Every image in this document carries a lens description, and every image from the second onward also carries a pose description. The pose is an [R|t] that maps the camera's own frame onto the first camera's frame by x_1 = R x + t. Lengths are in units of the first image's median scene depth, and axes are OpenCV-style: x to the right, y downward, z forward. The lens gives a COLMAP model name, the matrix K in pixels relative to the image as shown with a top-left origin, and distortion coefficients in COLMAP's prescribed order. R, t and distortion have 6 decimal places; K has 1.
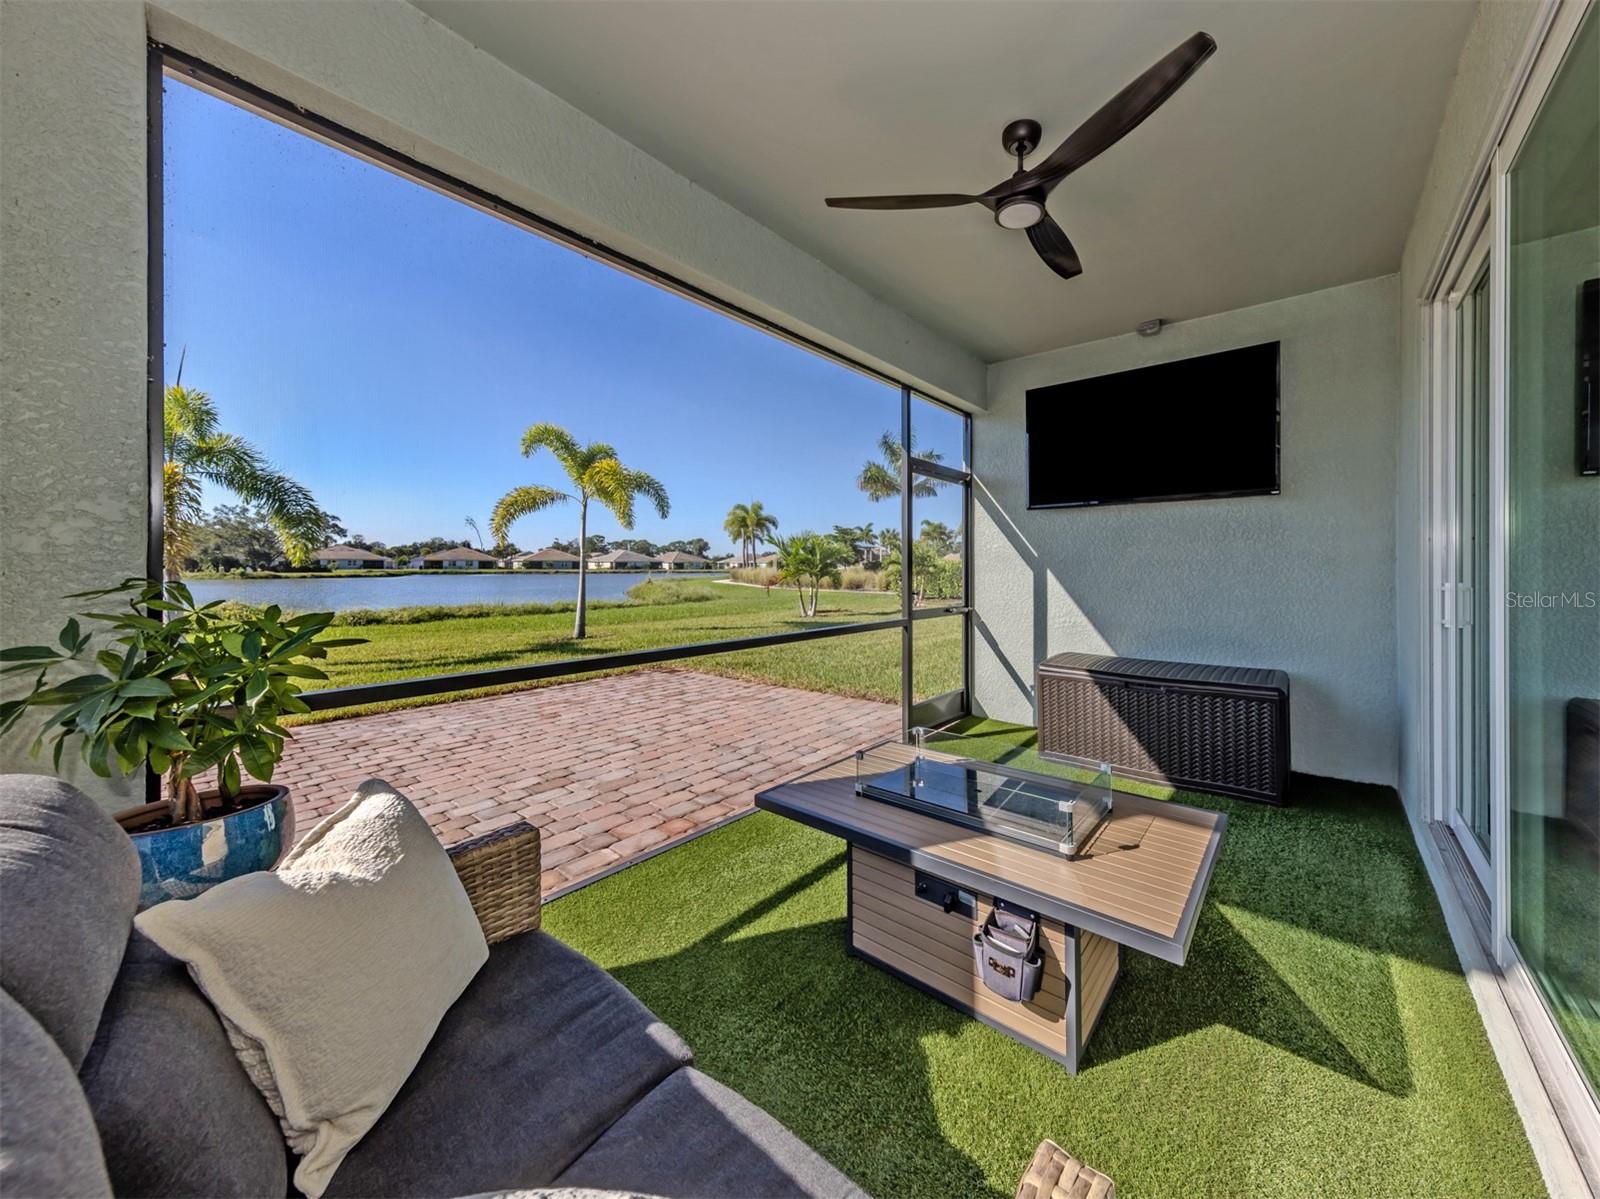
lens RADIAL K [[582.4, 0, 863.0], [0, 582.4, 559.3], [0, 0, 1]] dist [0.015893, -0.002621]
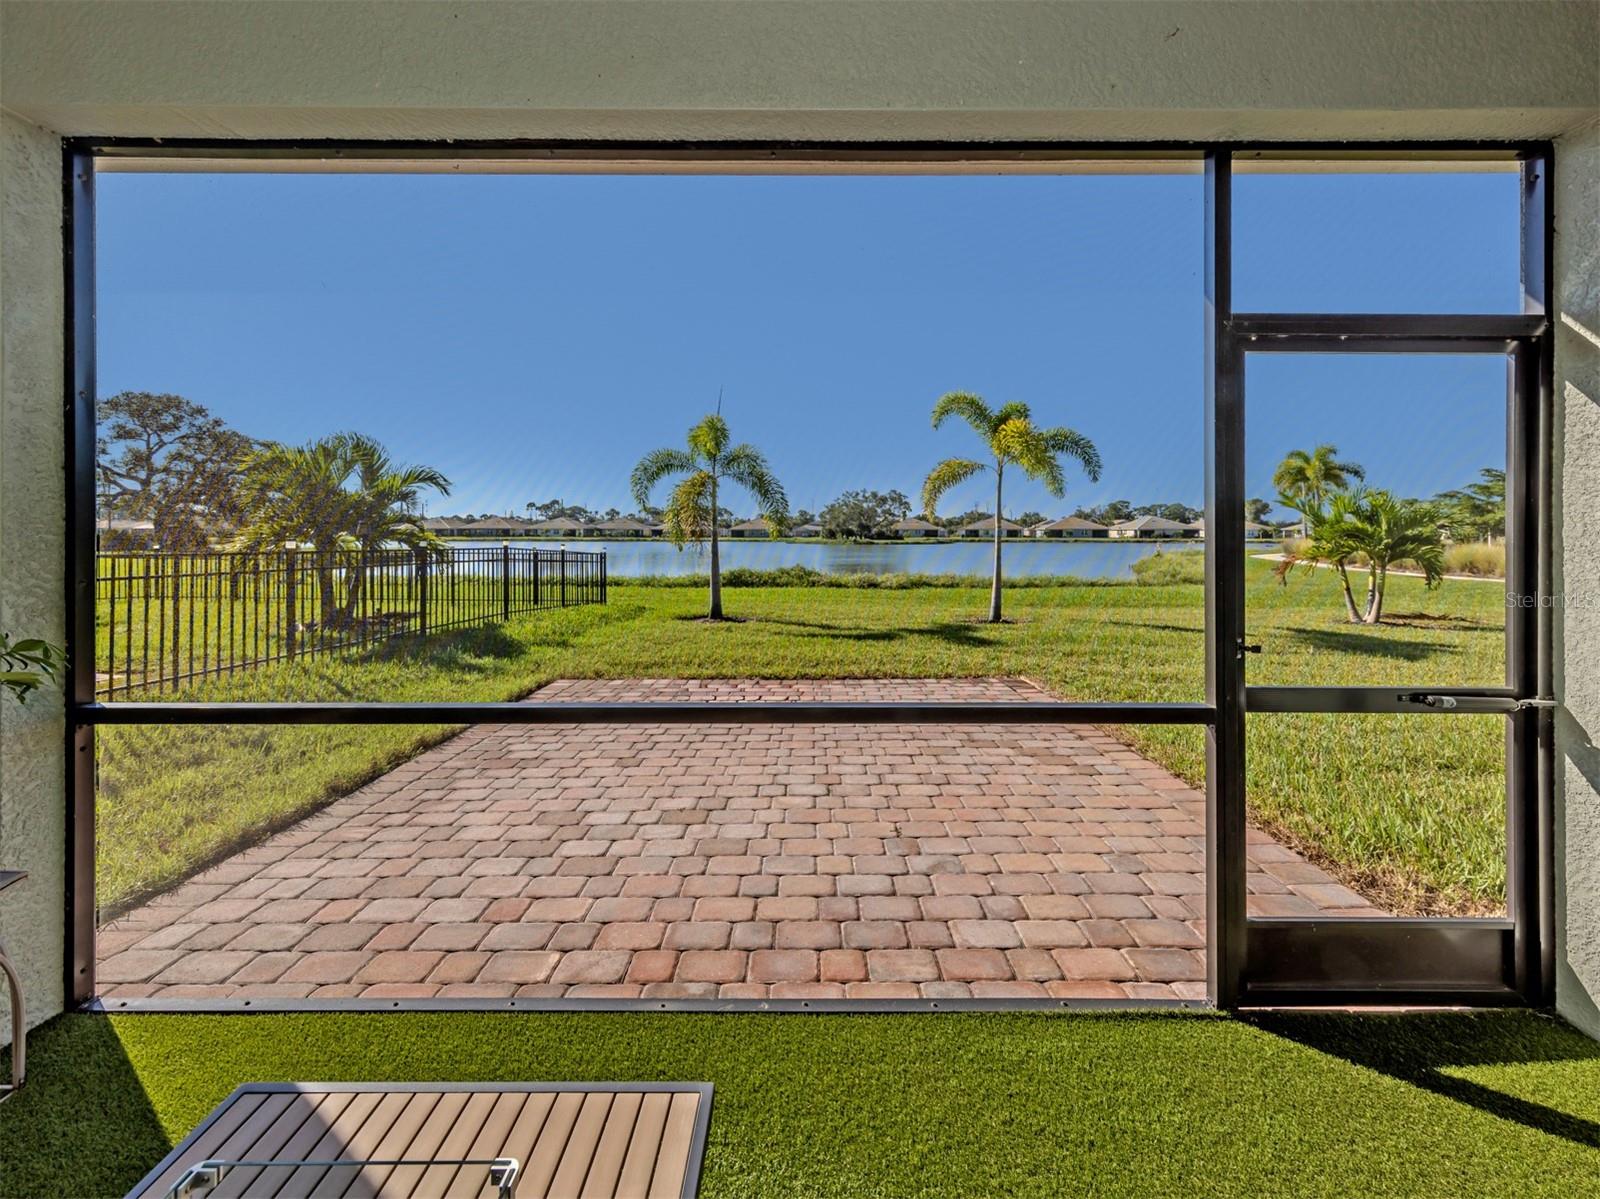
lens RADIAL K [[618.0, 0, 806.4], [0, 618.0, 532.2], [0, 0, 1]] dist [0.011240, -0.000407]
pose [[0.617449, -0.004692, -0.786597, 0.054506], [0.011659, 0.999927, 0.003187, -0.006174], [0.786525, -0.011139, 0.617458, 0.110921]]
